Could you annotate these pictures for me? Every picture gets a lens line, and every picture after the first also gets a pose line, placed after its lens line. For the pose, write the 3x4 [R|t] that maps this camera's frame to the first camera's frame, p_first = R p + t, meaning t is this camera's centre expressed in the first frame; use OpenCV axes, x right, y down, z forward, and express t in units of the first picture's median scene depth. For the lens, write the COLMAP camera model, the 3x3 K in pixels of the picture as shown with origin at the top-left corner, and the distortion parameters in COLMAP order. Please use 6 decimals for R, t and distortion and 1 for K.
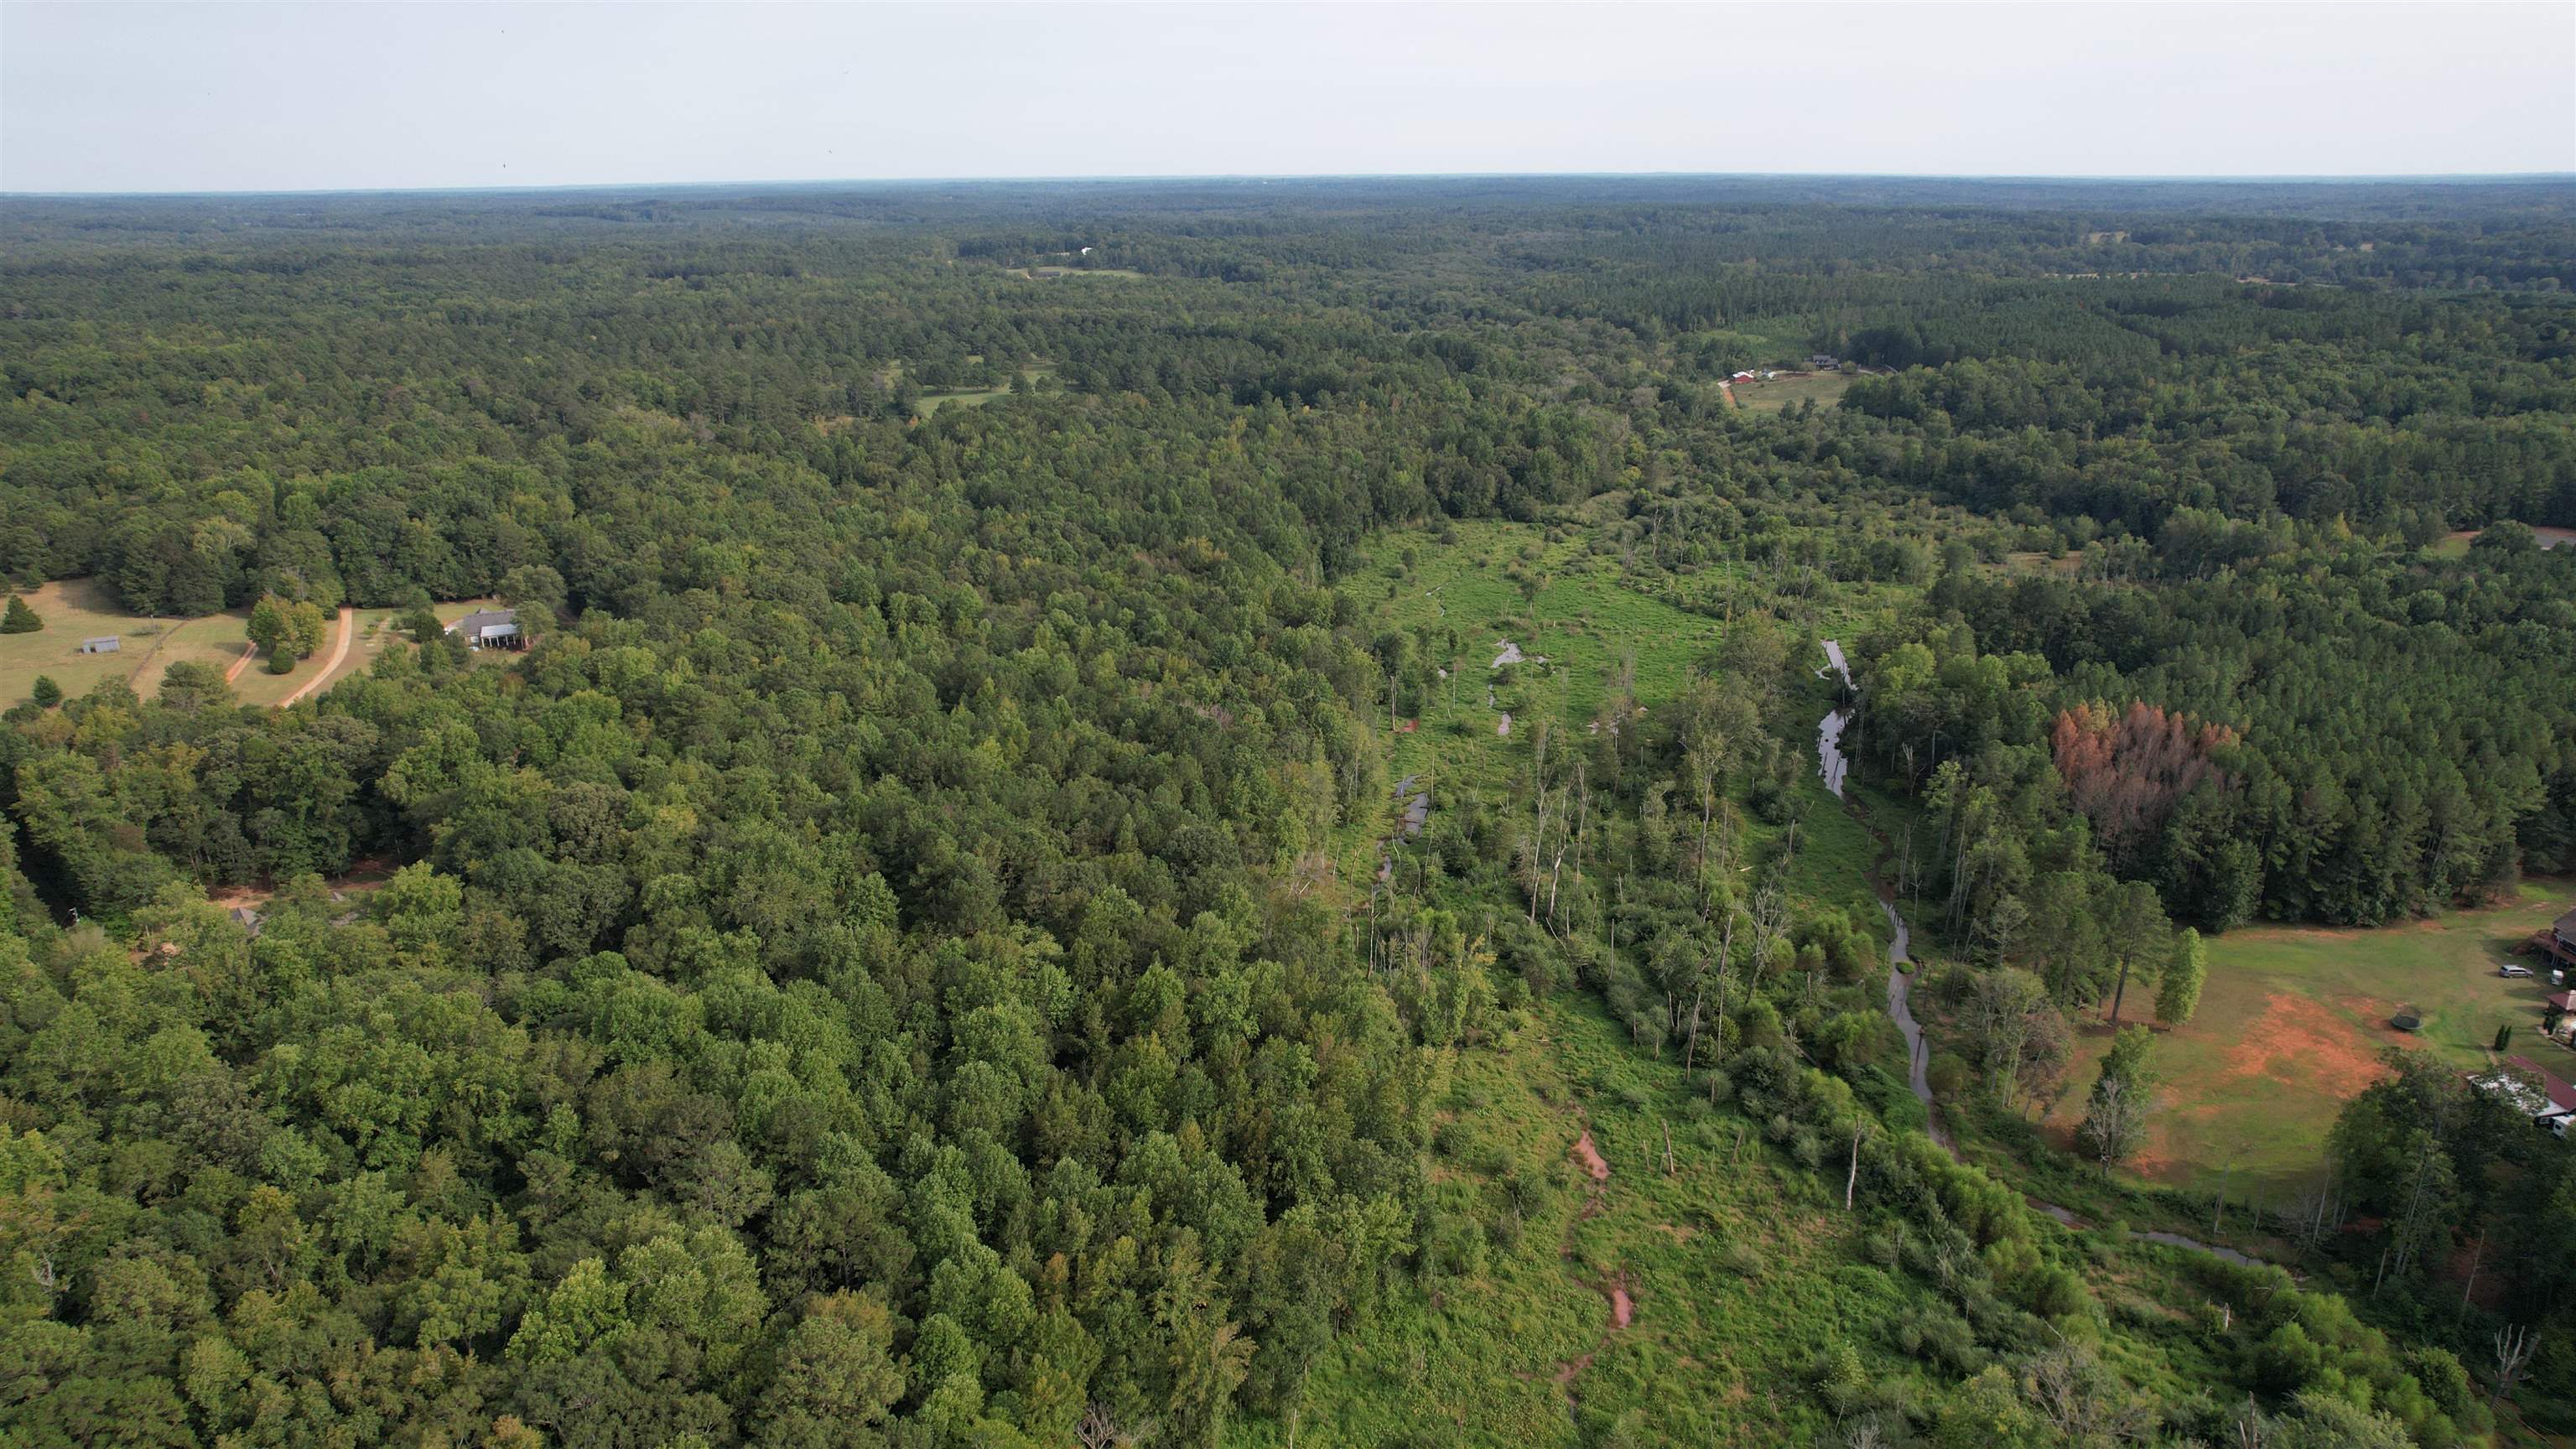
lens RADIAL K [[1643.5, 0, 1294.9], [0, 1643.5, 727.0], [0, 0, 1]] dist [-0.079986, 0.071576]
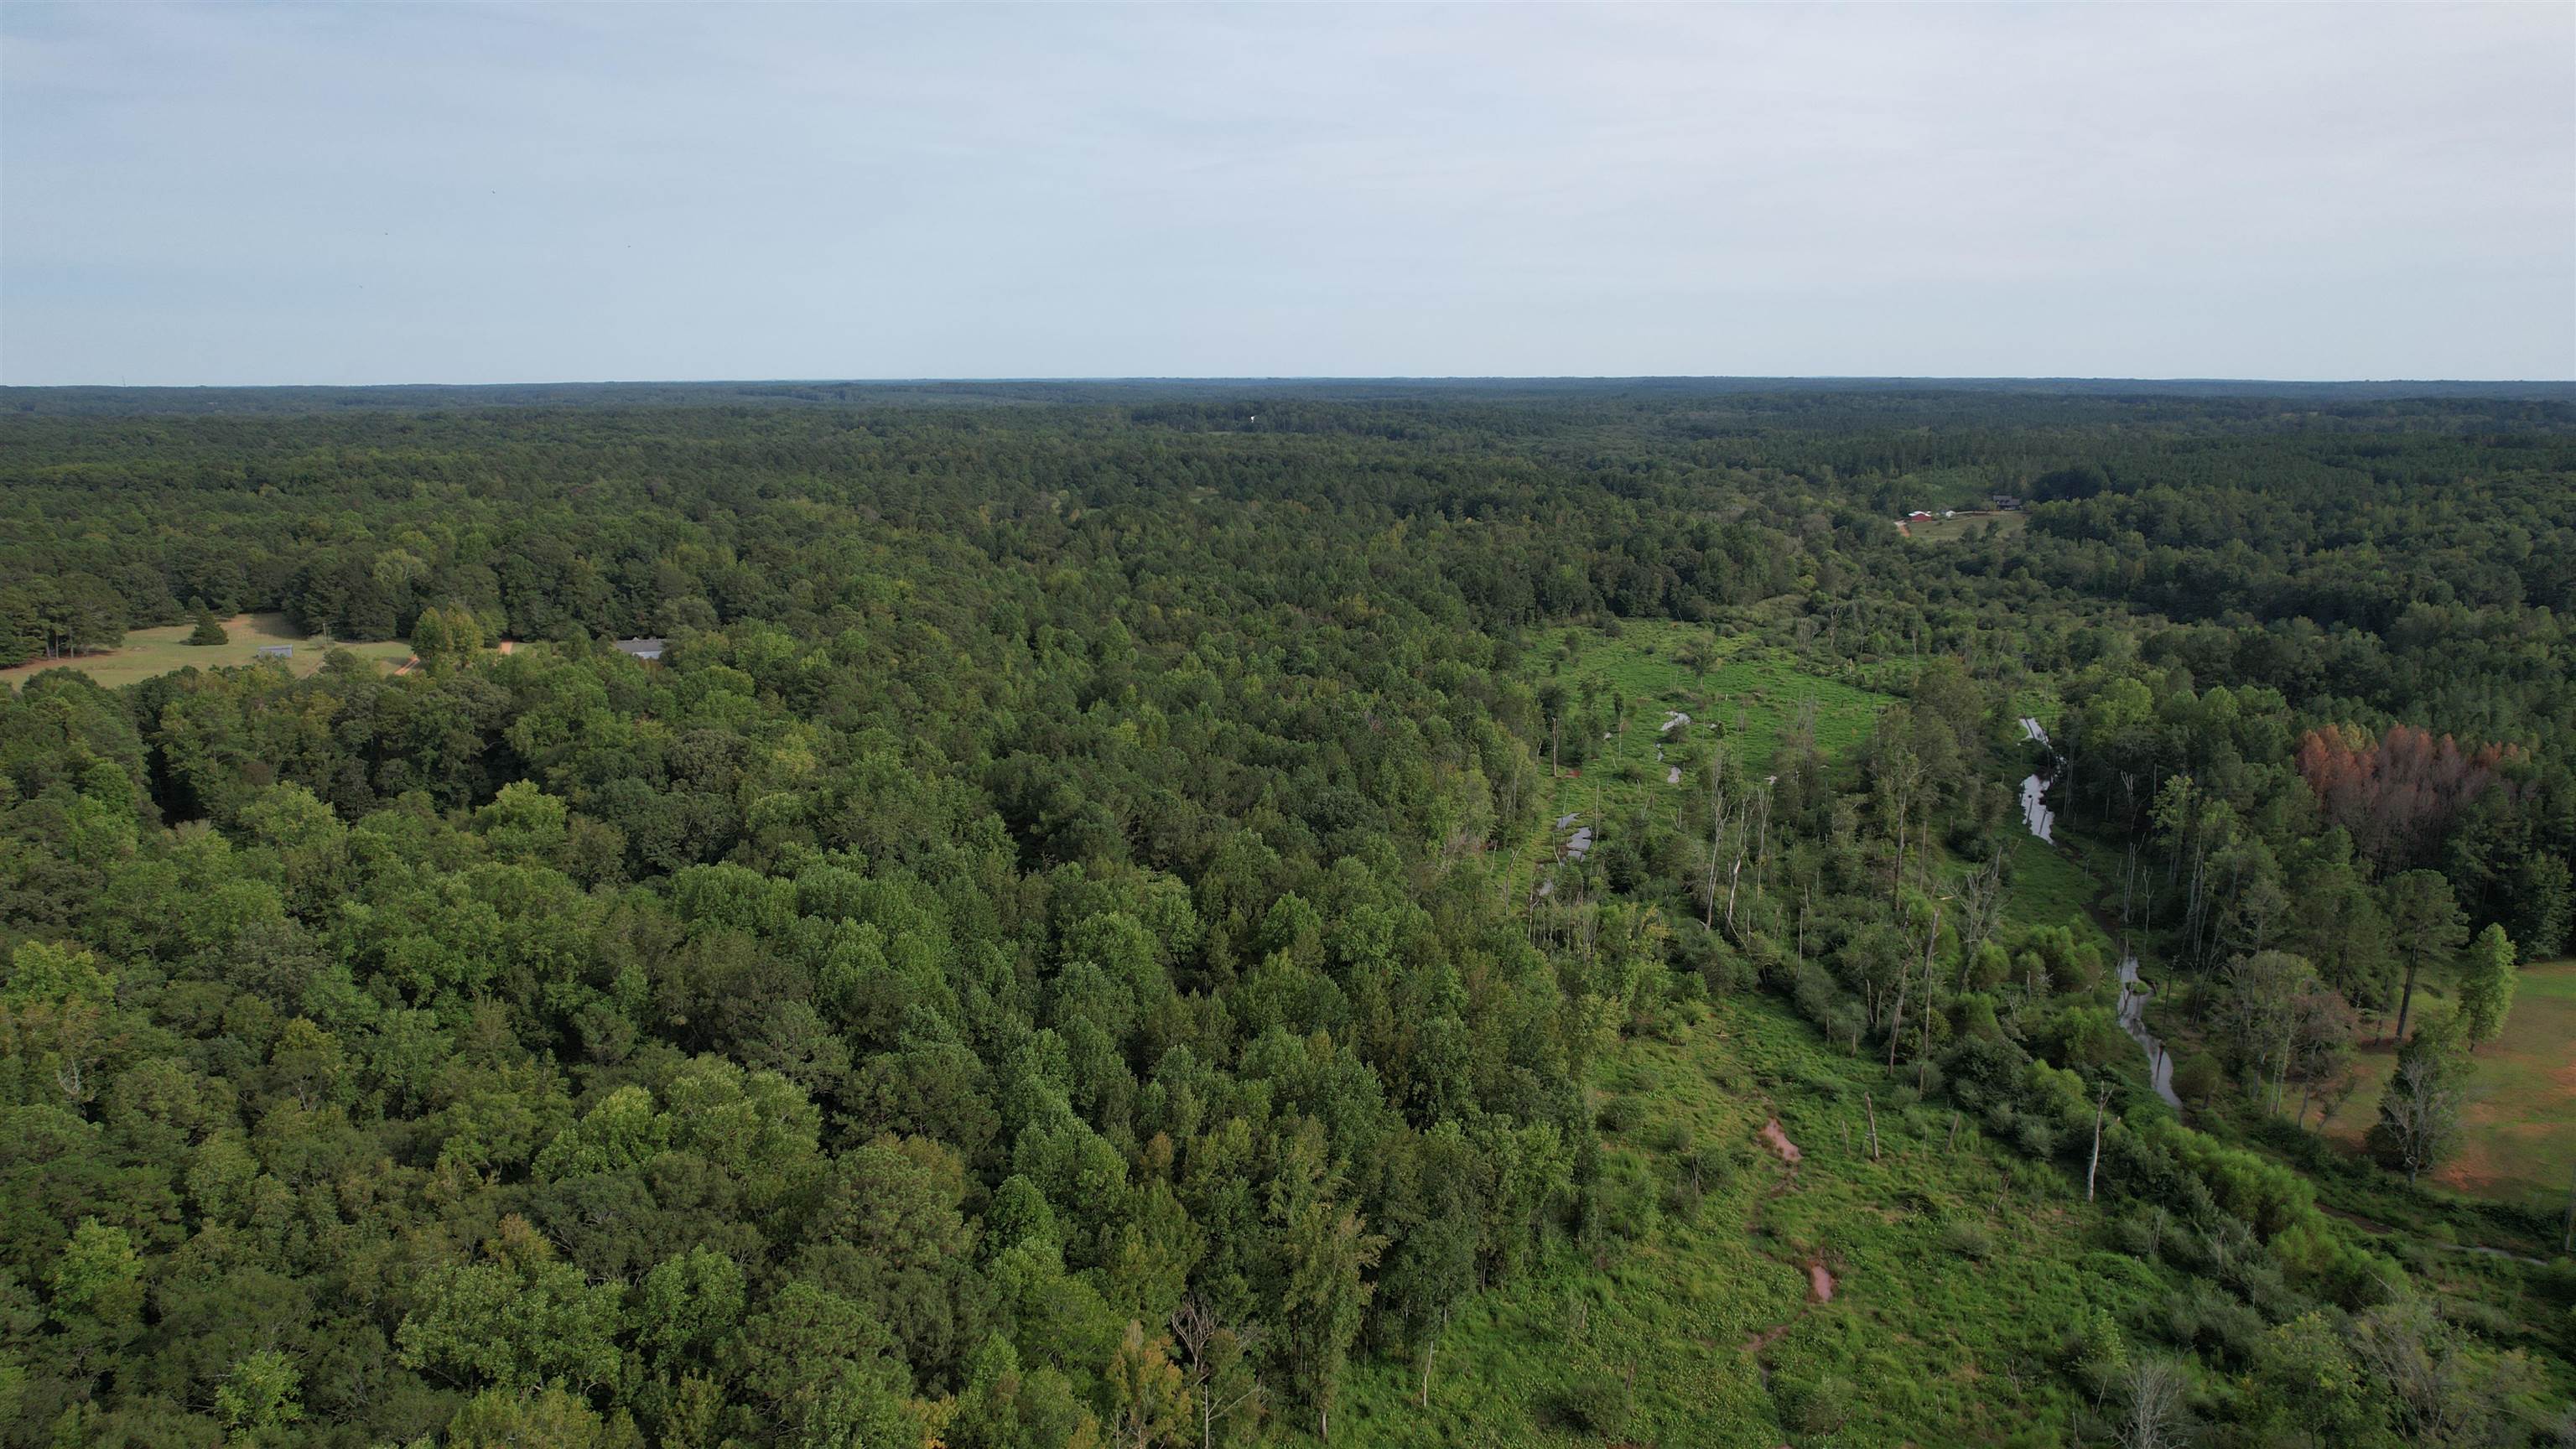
lens RADIAL K [[1643.5, 0, 1293.1], [0, 1643.5, 727.2], [0, 0, 1]] dist [-0.079986, 0.071576]
pose [[0.994981, 0.024303, -0.097063, 0.001736], [-0.035566, 0.992606, -0.116053, 0.127101], [0.093525, 0.118923, 0.988489, 0.076421]]
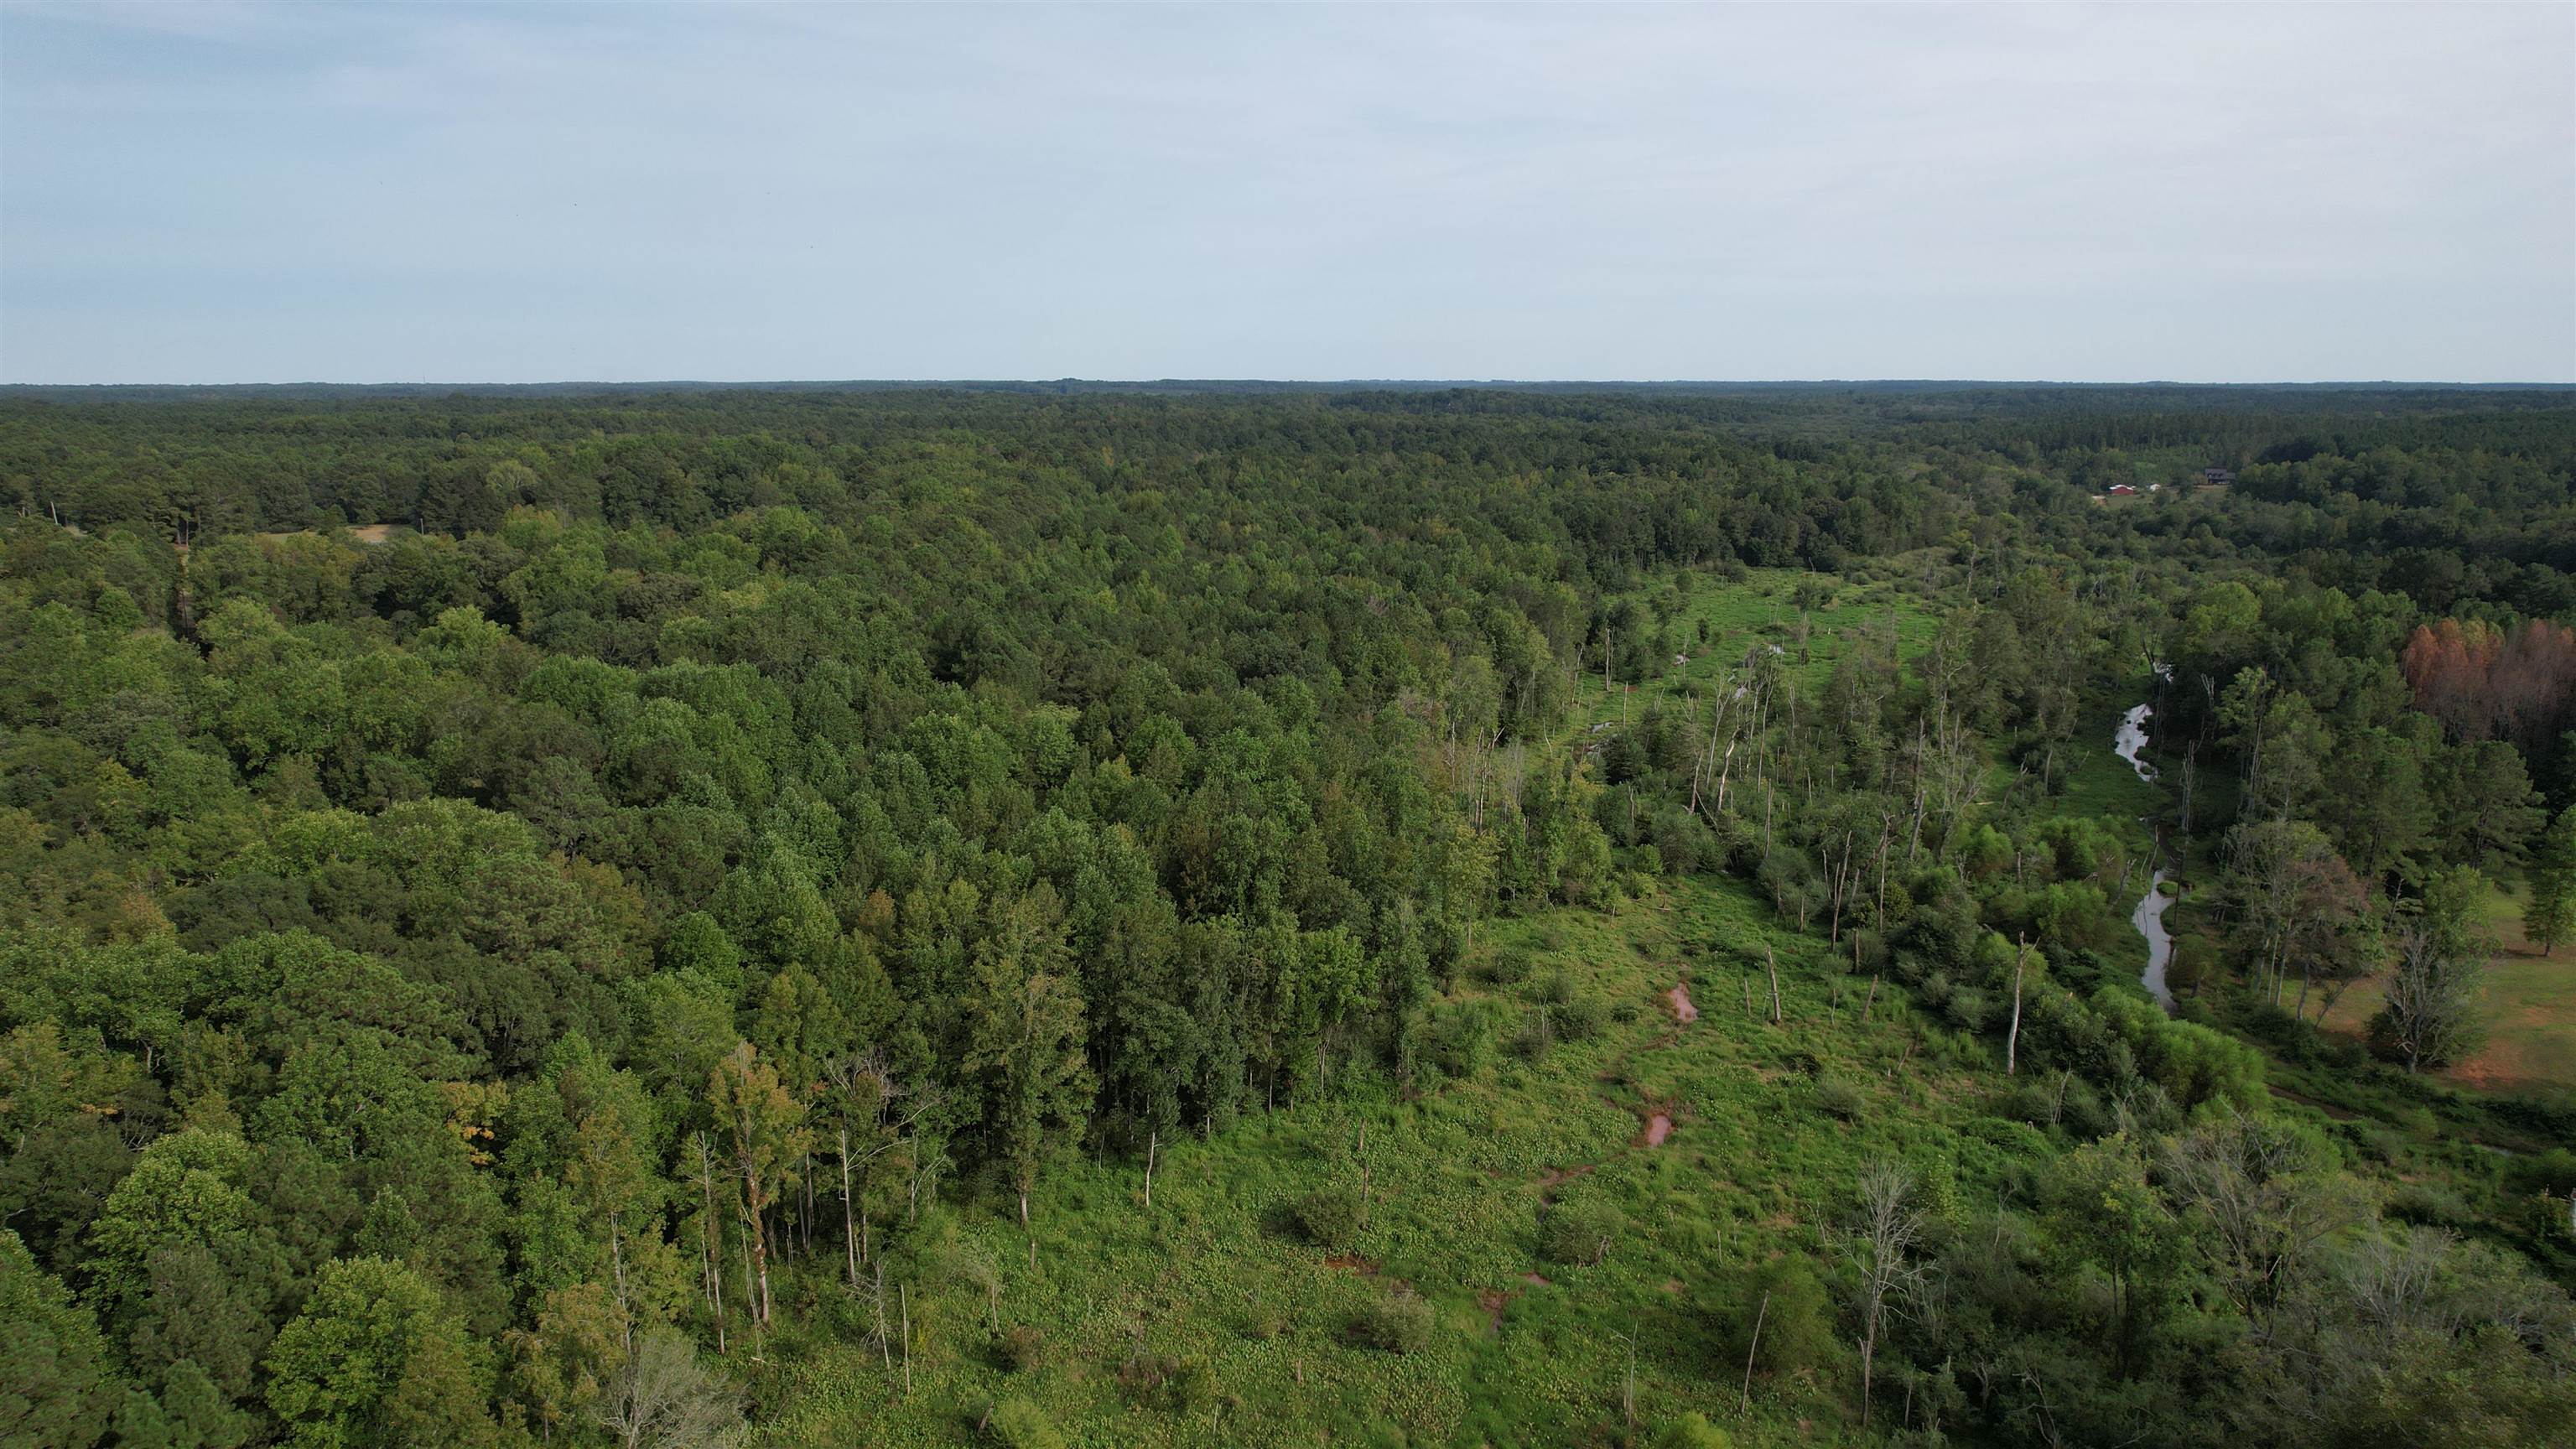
lens RADIAL K [[1643.5, 0, 1295.8], [0, 1643.5, 723.9], [0, 0, 1]] dist [-0.079986, 0.071576]
pose [[0.971935, 0.052381, -0.229345, 0.144165], [-0.080309, 0.990209, -0.114182, 0.193700], [0.221118, 0.129396, 0.966625, 0.152695]]
